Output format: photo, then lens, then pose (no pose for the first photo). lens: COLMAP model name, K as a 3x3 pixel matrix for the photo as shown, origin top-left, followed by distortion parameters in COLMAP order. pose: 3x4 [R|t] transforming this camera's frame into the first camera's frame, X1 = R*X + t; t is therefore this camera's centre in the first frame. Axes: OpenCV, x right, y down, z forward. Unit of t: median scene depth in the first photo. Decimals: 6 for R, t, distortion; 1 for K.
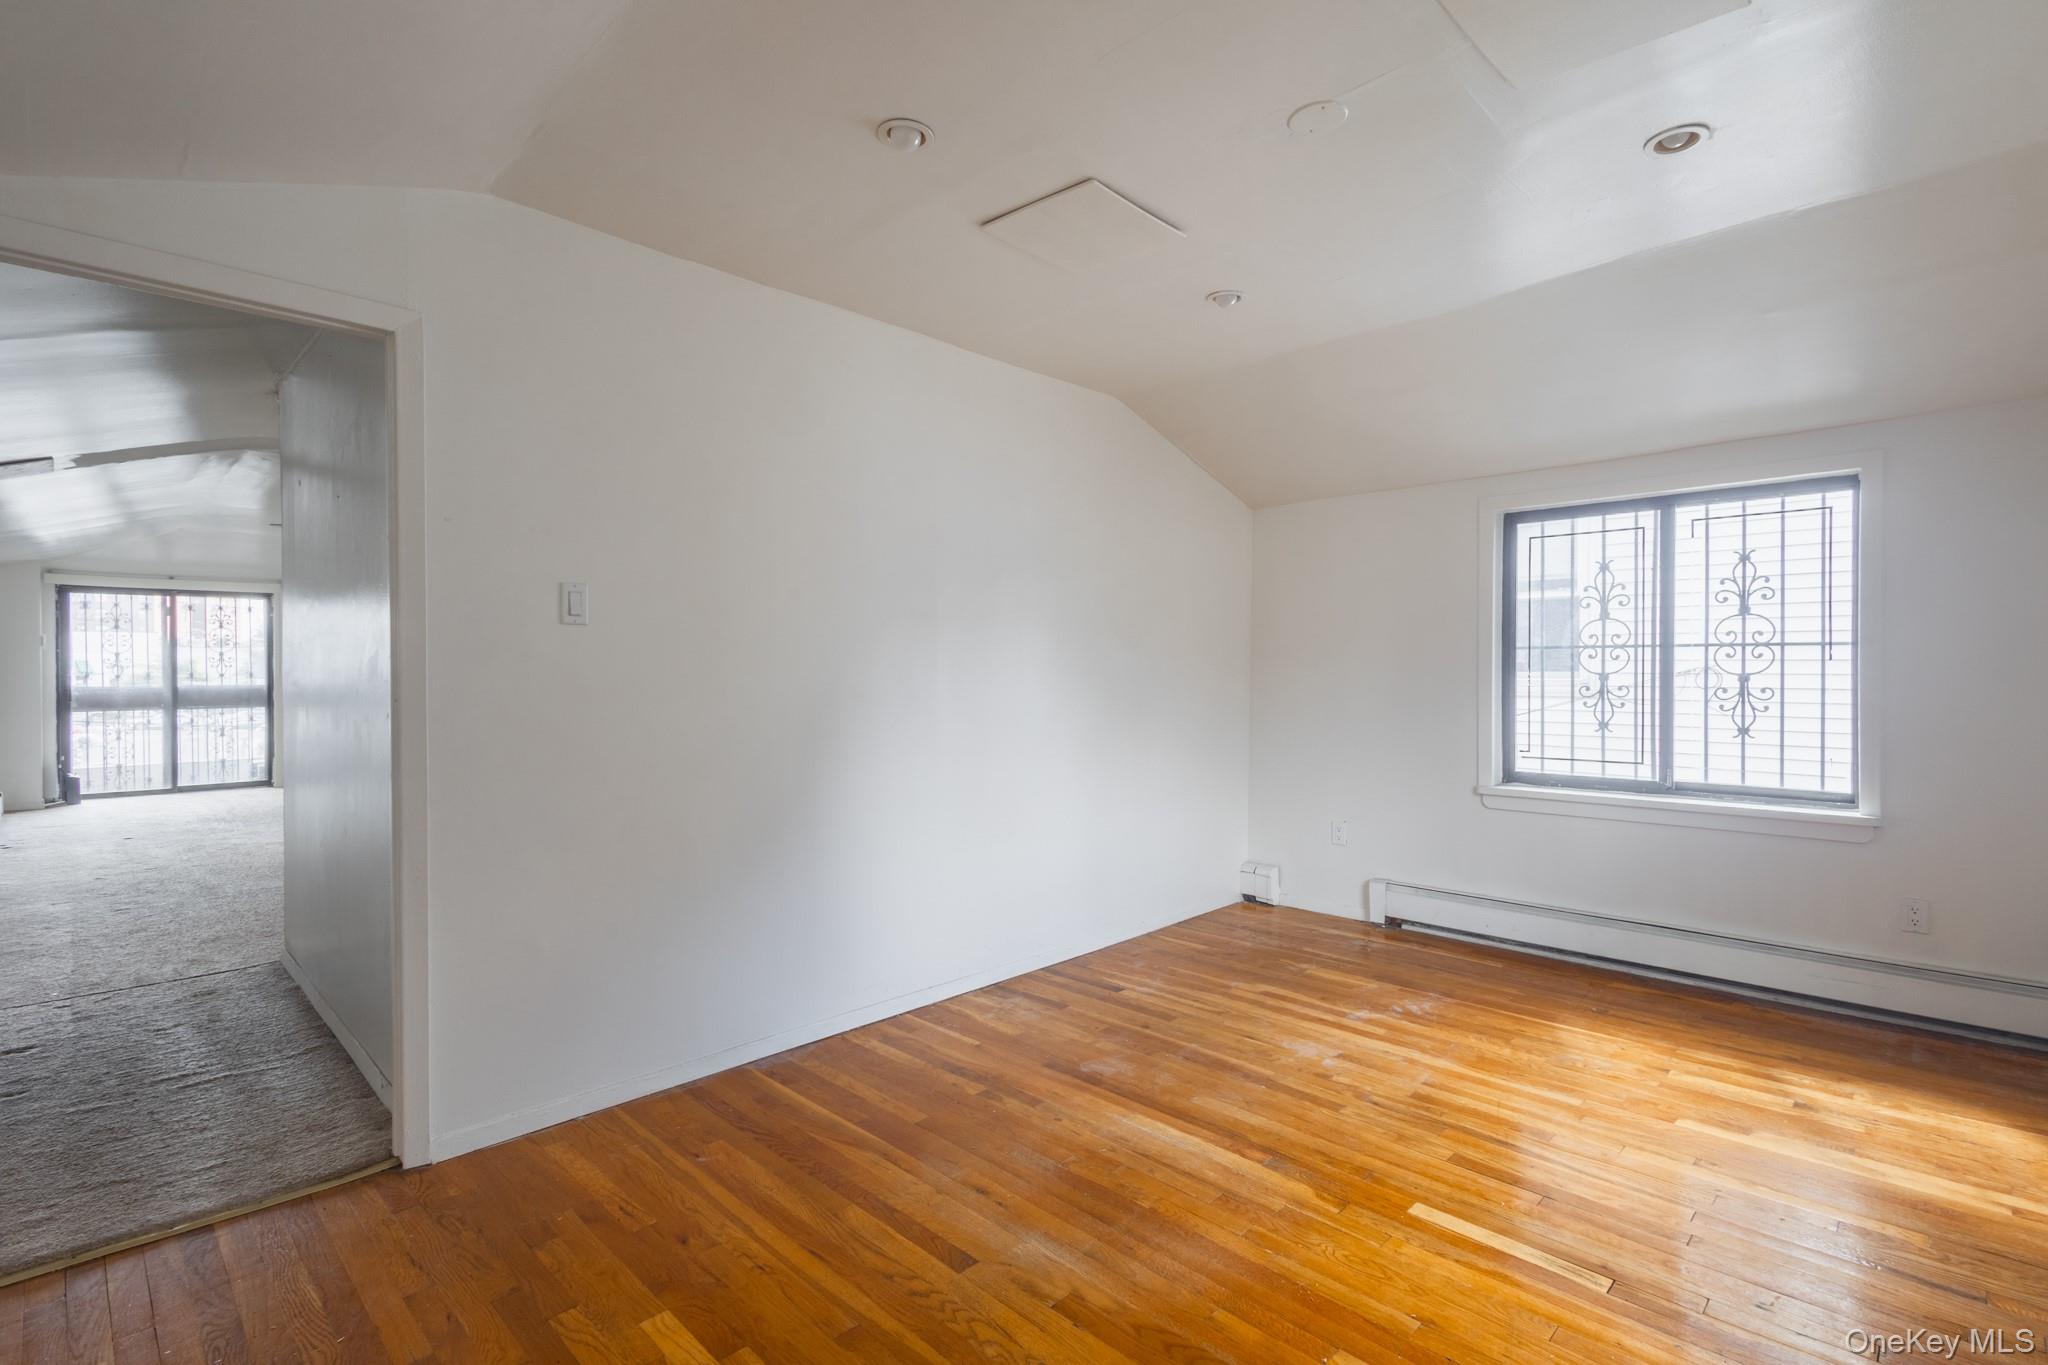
lens RADIAL K [[928.5, 0, 1015.5], [0, 928.5, 677.9], [0, 0, 1]] dist [0.001805, -0.000270]
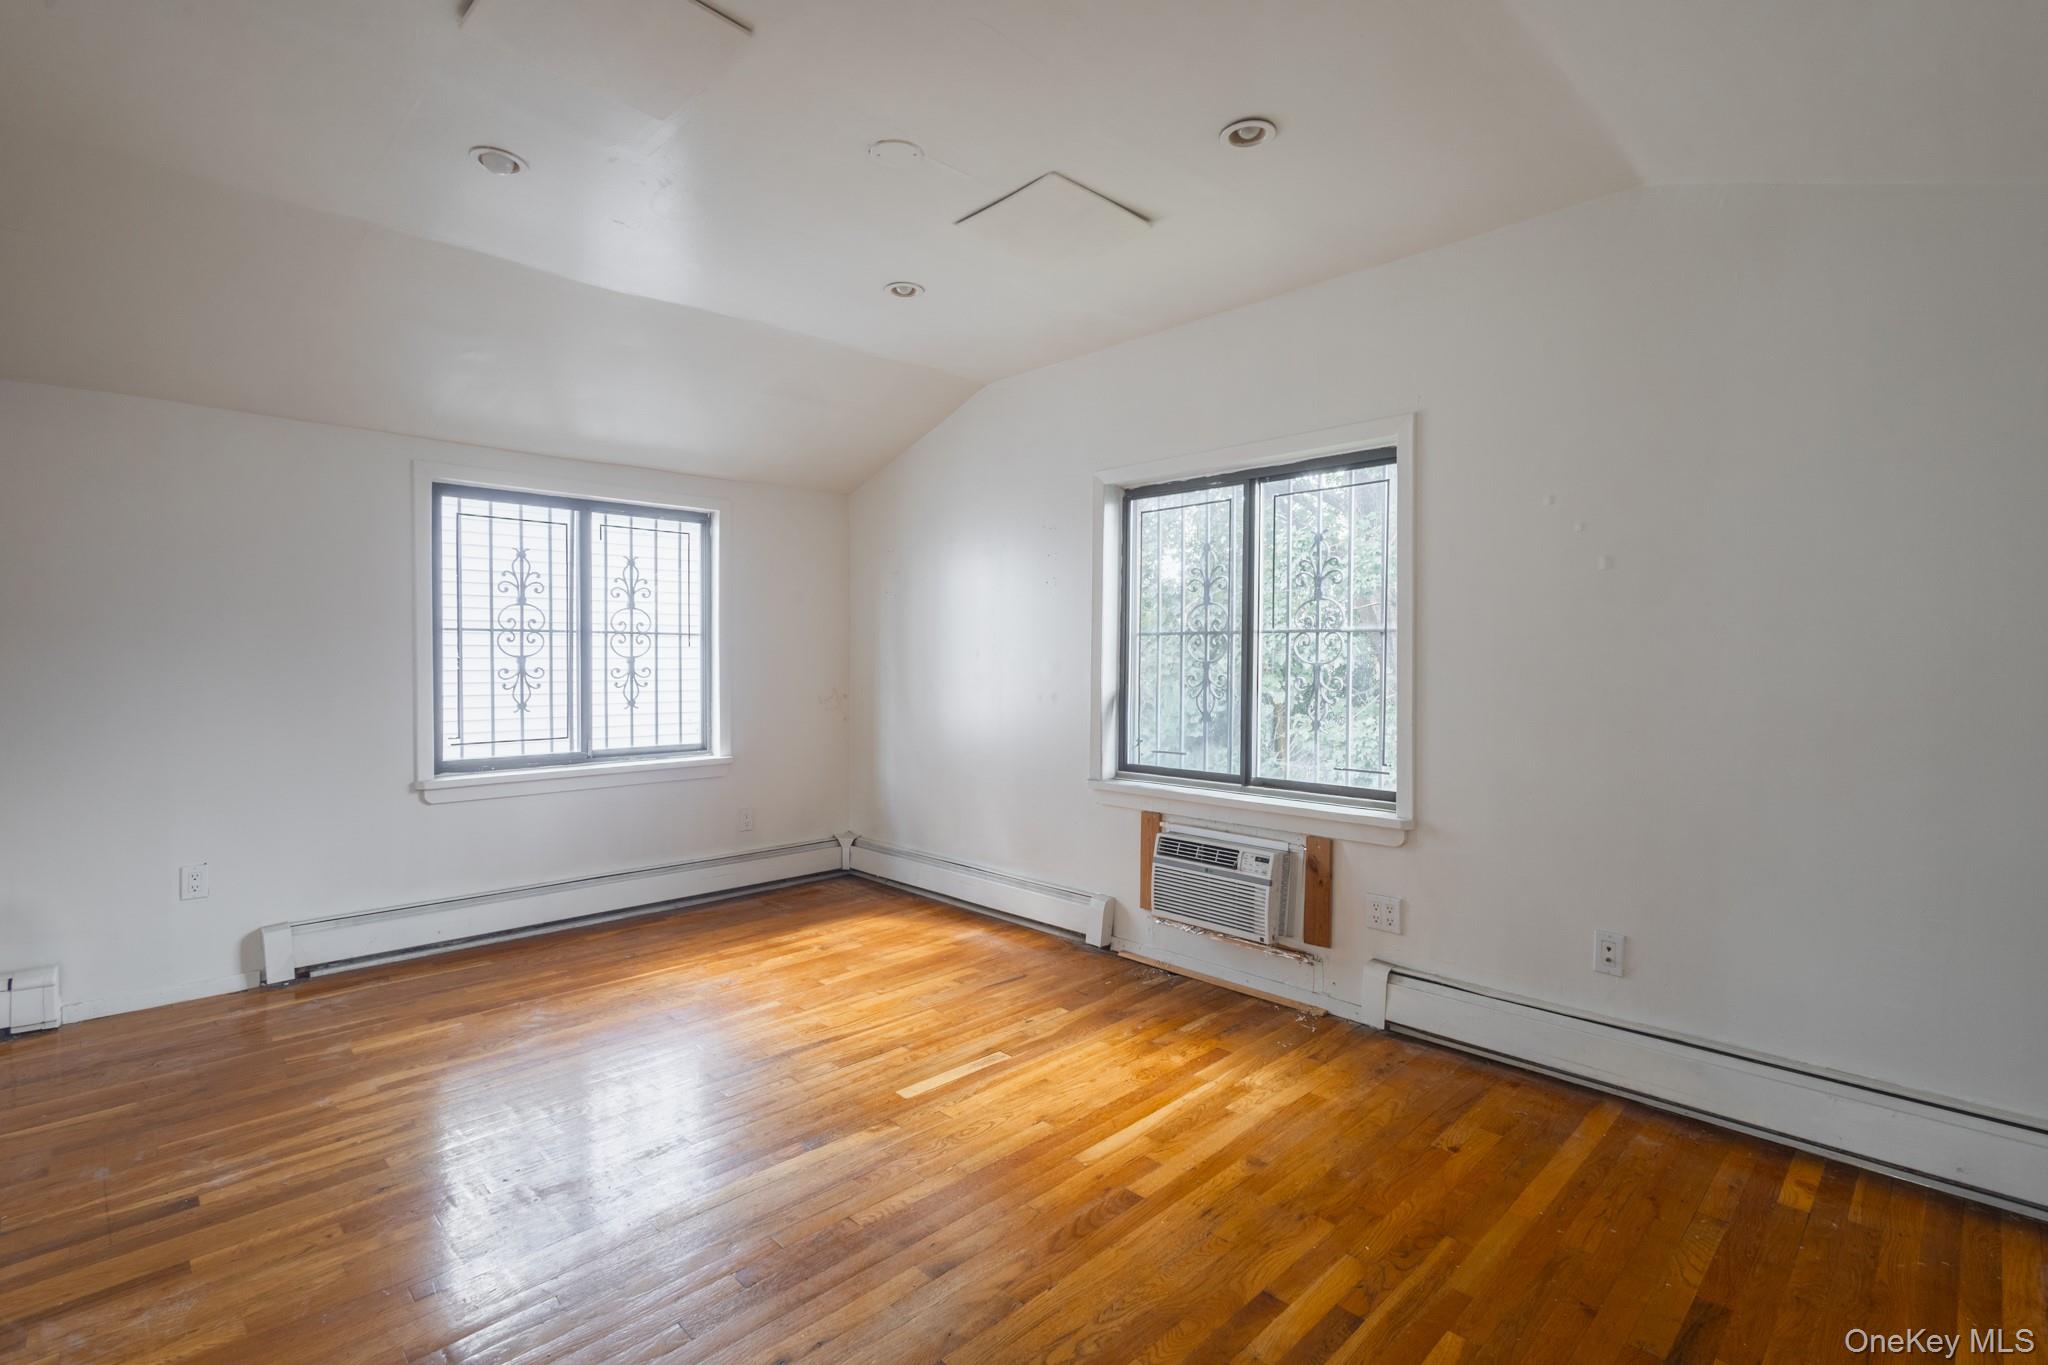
lens RADIAL K [[928.5, 0, 1015.5], [0, 928.5, 677.9], [0, 0, 1]] dist [0.001805, -0.000270]
pose [[0.024533, -0.020883, 0.999481, -0.430160], [0.001849, 0.999781, 0.020844, -0.001514], [-0.999697, 0.001336, 0.024566, 0.455130]]
